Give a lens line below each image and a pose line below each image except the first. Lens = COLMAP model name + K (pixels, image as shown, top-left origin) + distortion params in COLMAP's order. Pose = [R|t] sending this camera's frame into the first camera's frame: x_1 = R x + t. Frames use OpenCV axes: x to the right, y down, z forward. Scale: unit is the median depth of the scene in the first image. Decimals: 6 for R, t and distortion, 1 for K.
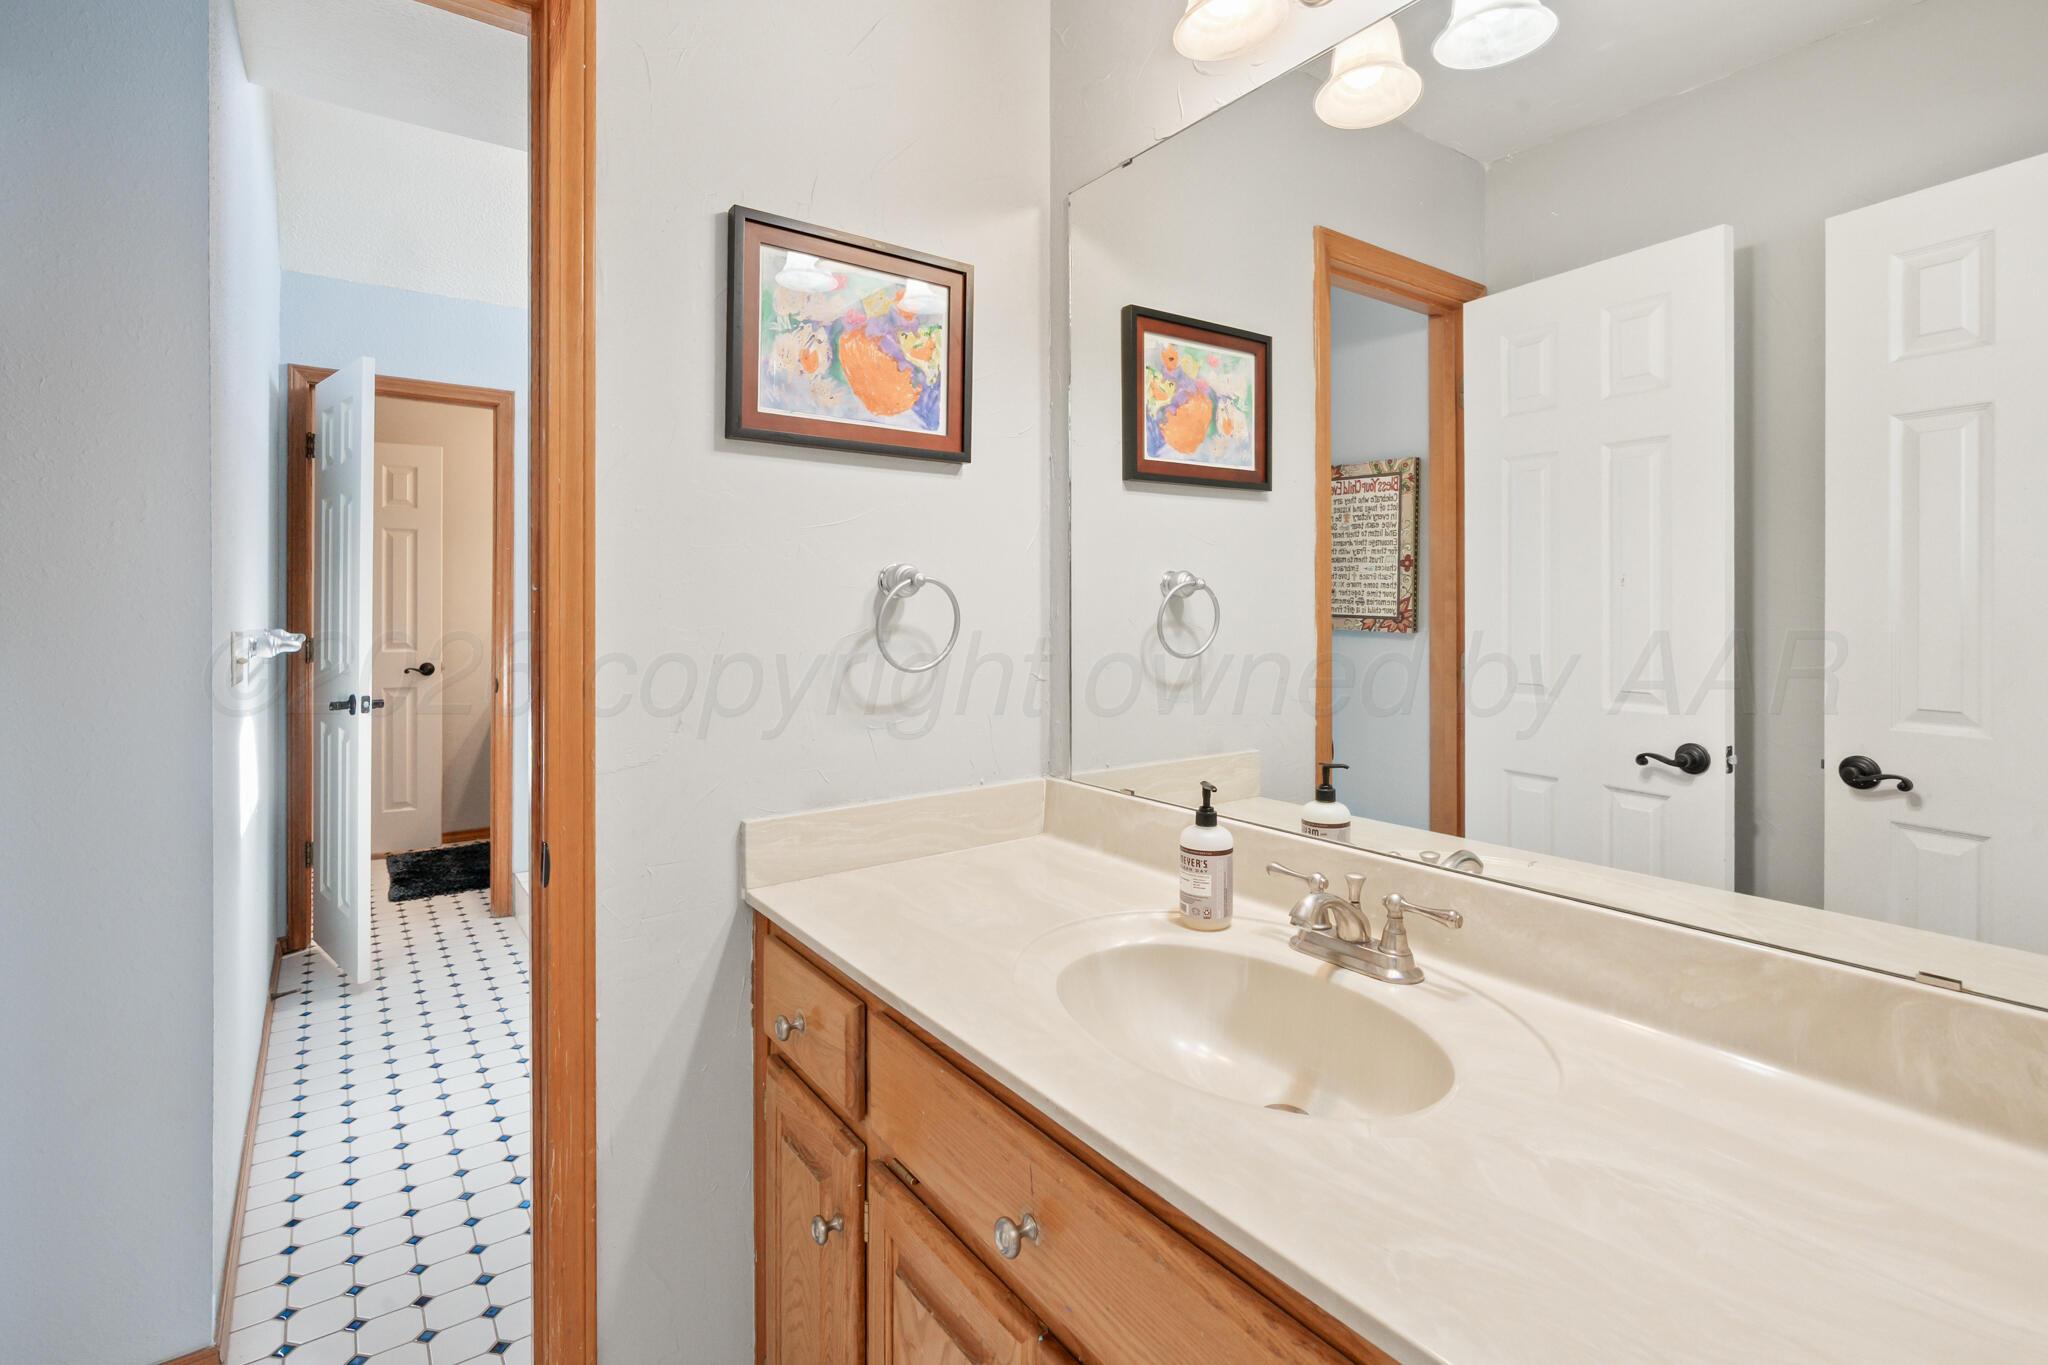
lens RADIAL K [[939.1, 0, 1008.8], [0, 939.1, 603.3], [0, 0, 1]] dist [-0.002714, 0.000281]
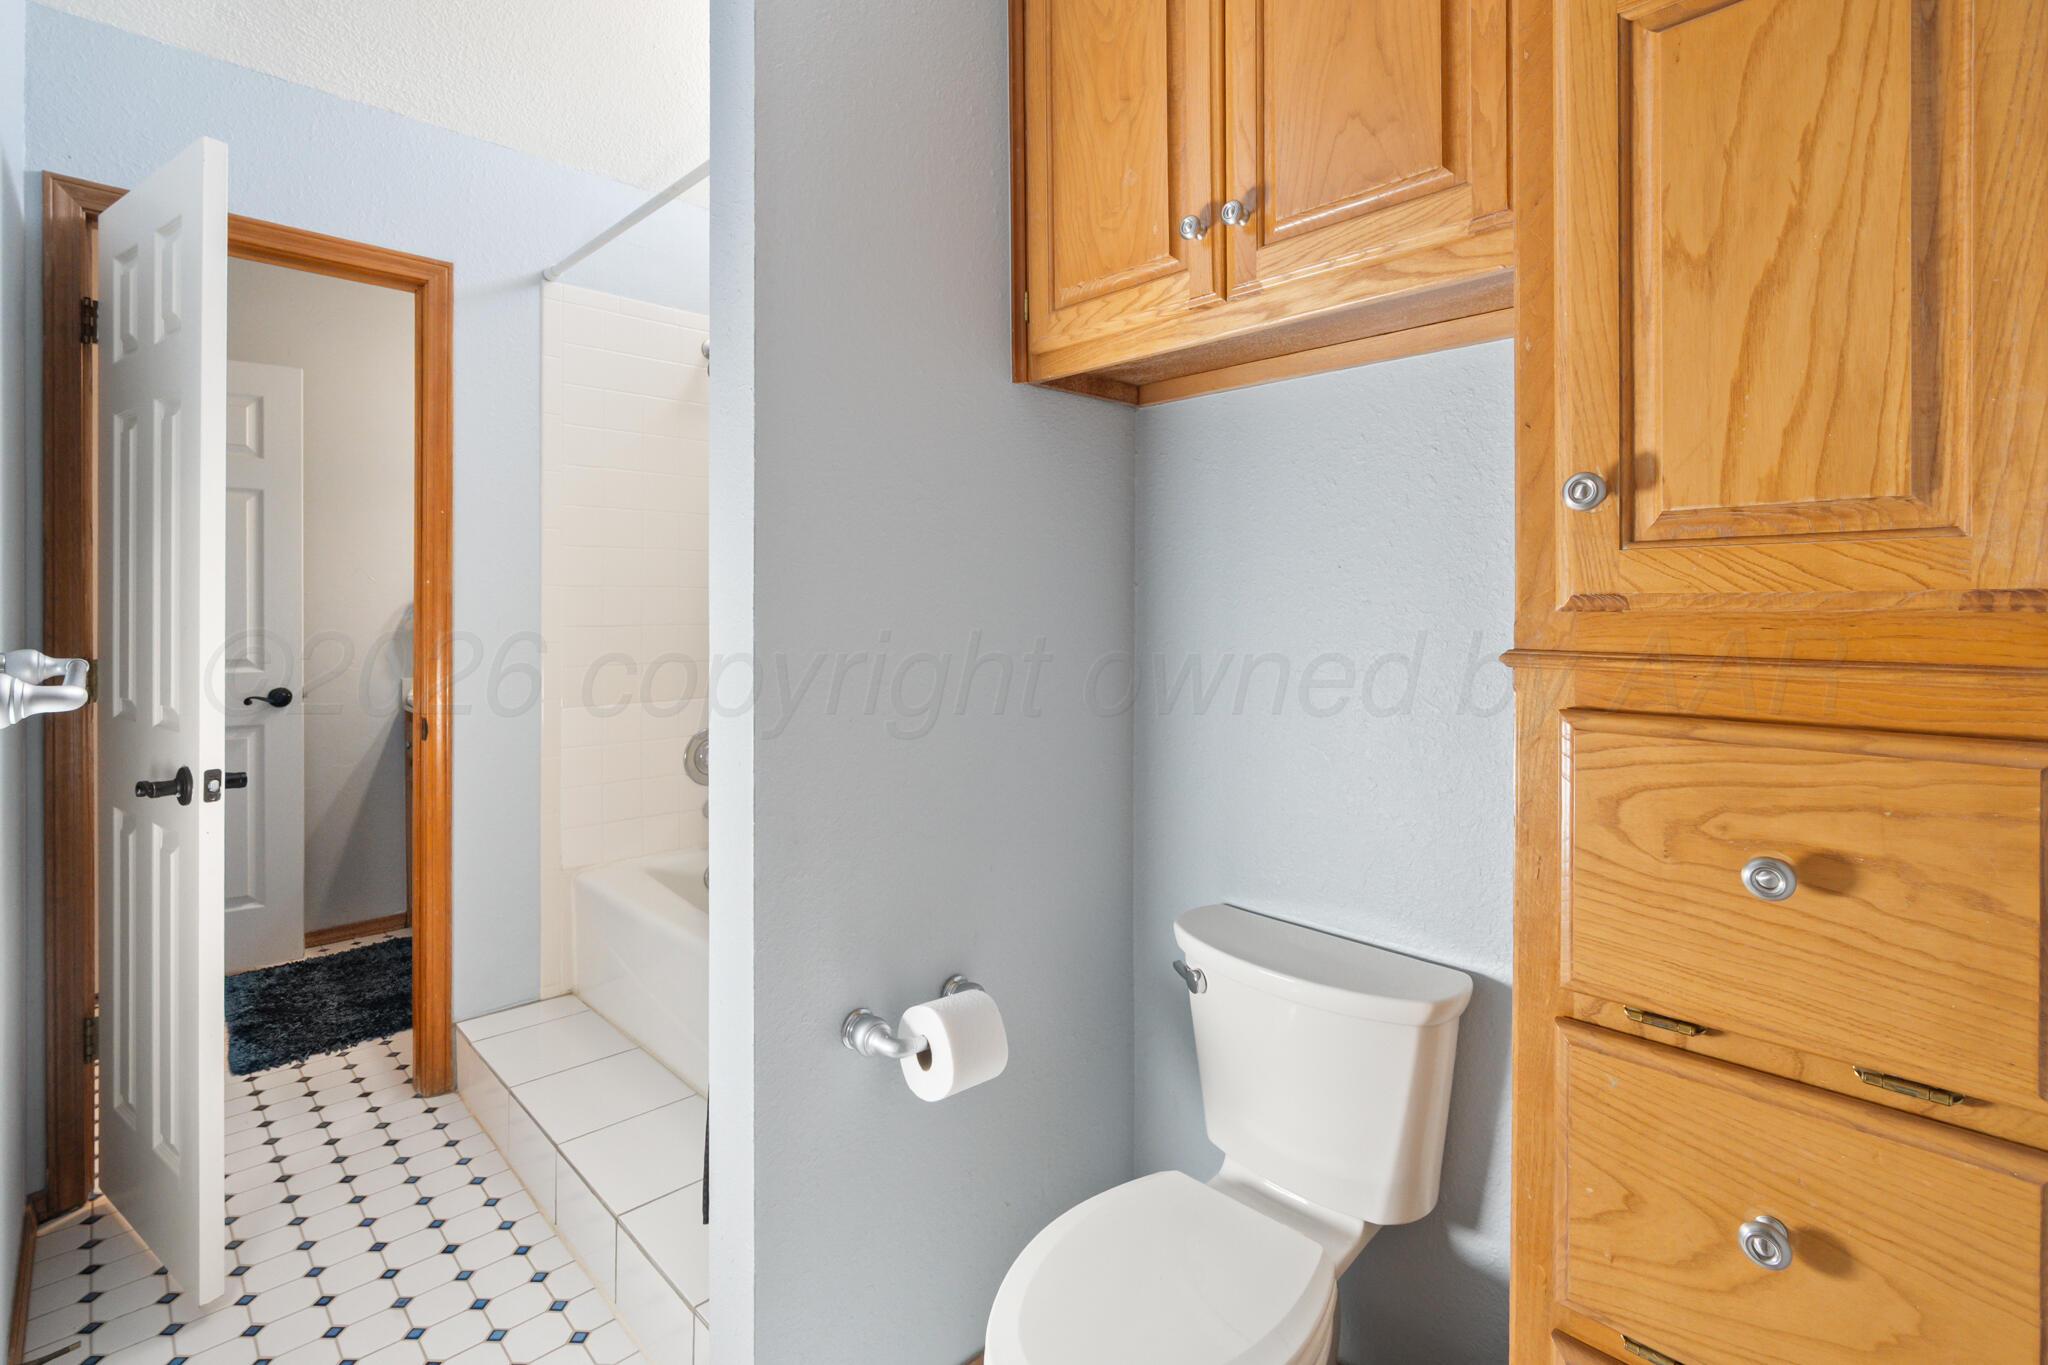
lens RADIAL K [[939.1, 0, 1022.2], [0, 939.1, 601.3], [0, 0, 1]] dist [-0.002714, 0.000281]
pose [[0.988268, -0.003659, 0.152686, -0.276921], [0.003420, 0.999992, 0.001834, 0.002569], [-0.152691, -0.001290, 0.988273, 0.357302]]
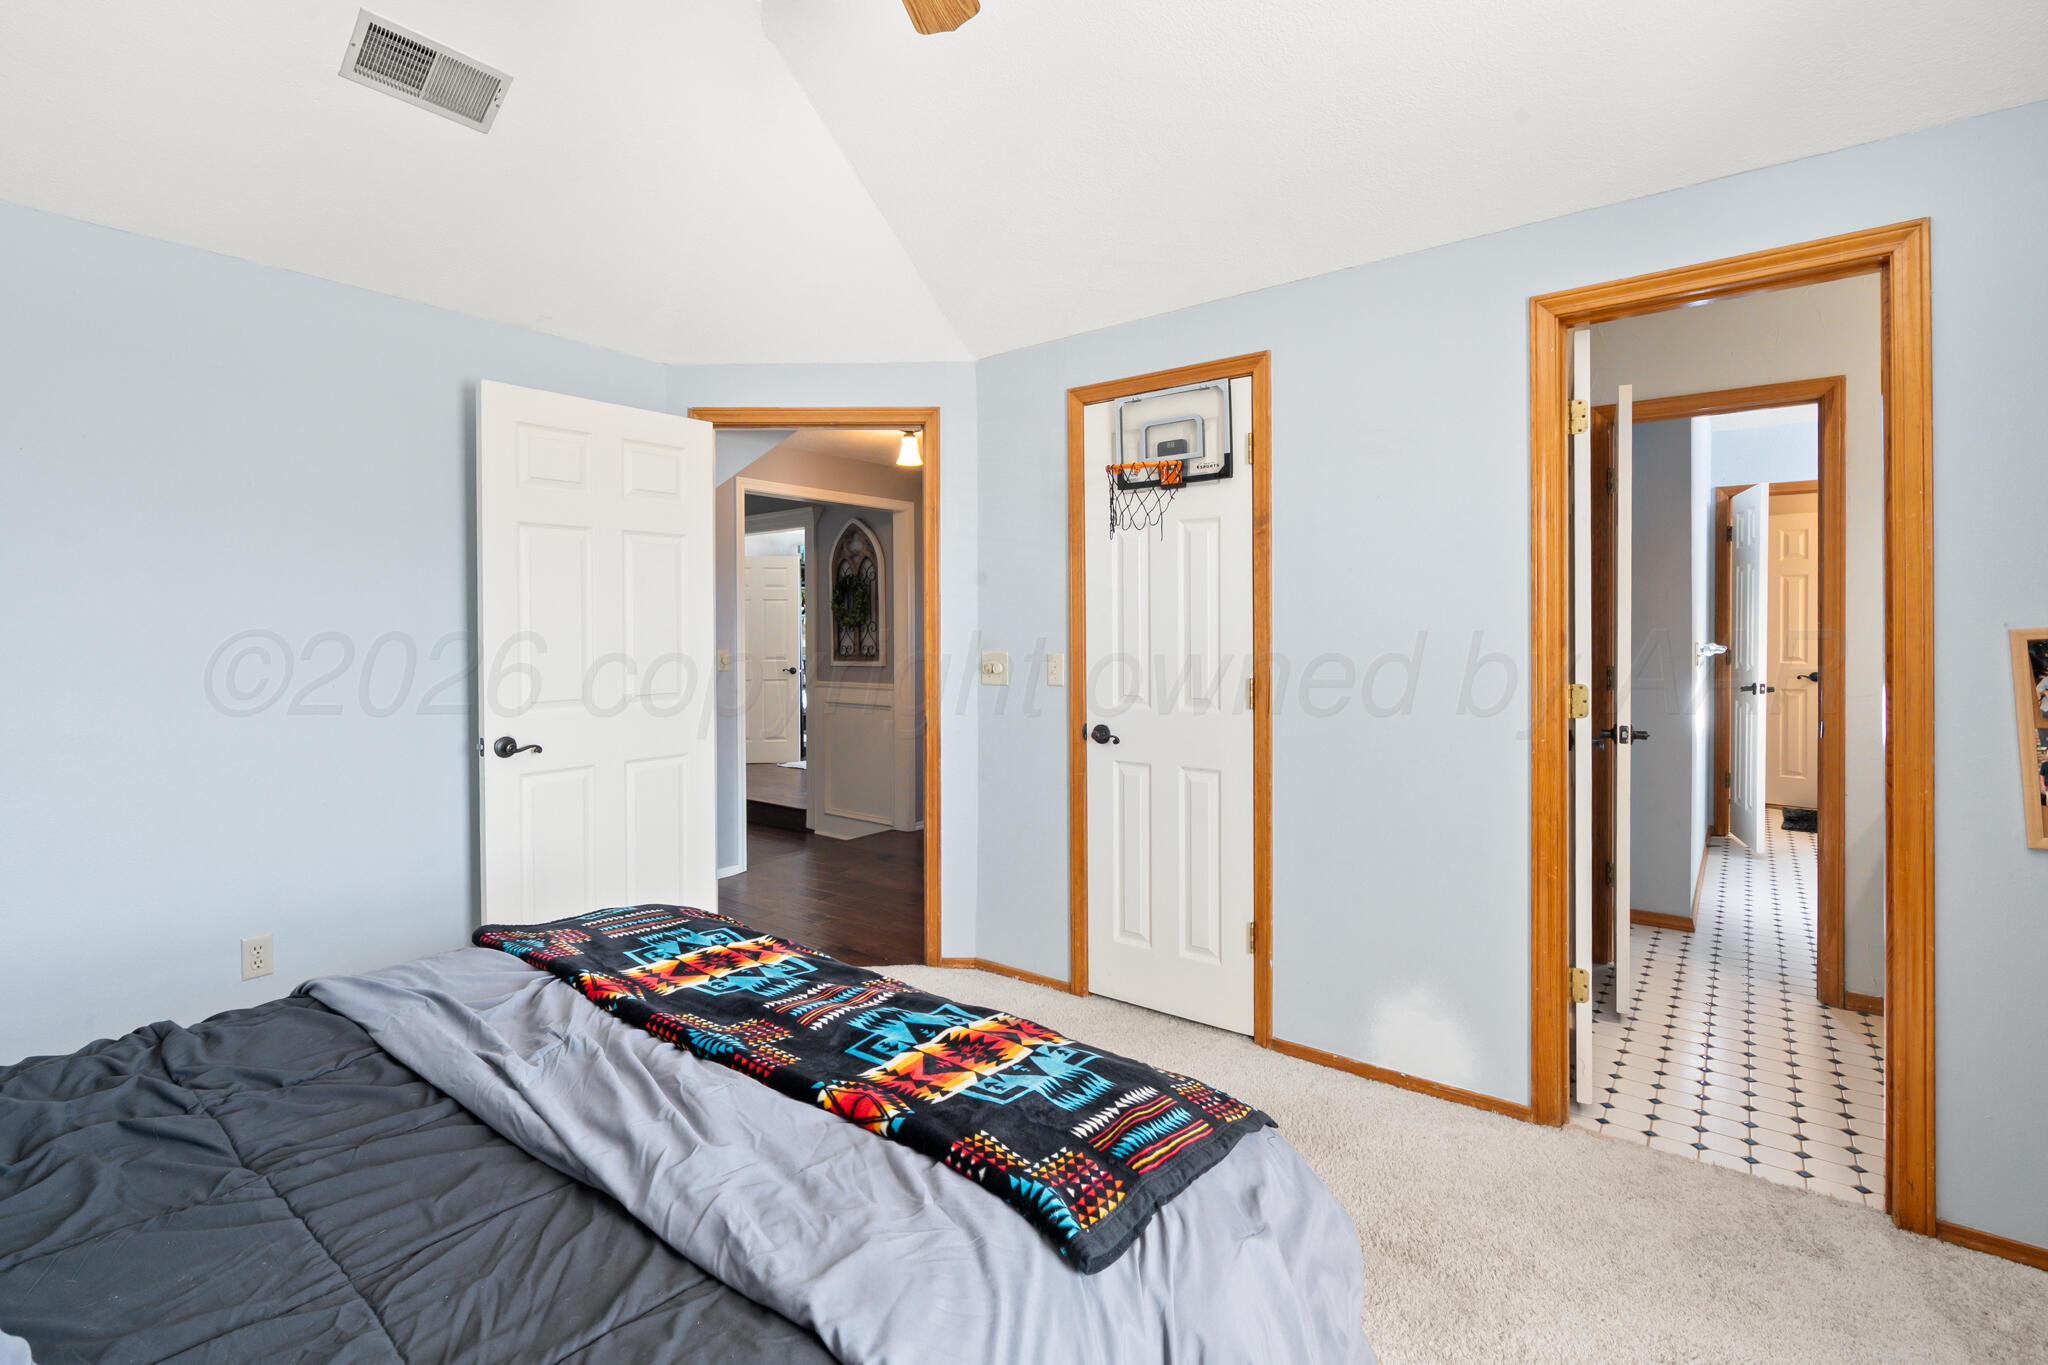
lens RADIAL K [[939.1, 0, 1014.4], [0, 939.1, 637.6], [0, 0, 1]] dist [-0.002714, 0.000281]
pose [[0.277365, 0.006363, -0.960743, 0.504328], [0.001683, 0.999973, 0.007108, 0.001598], [0.960763, -0.003589, 0.277347, -0.682984]]
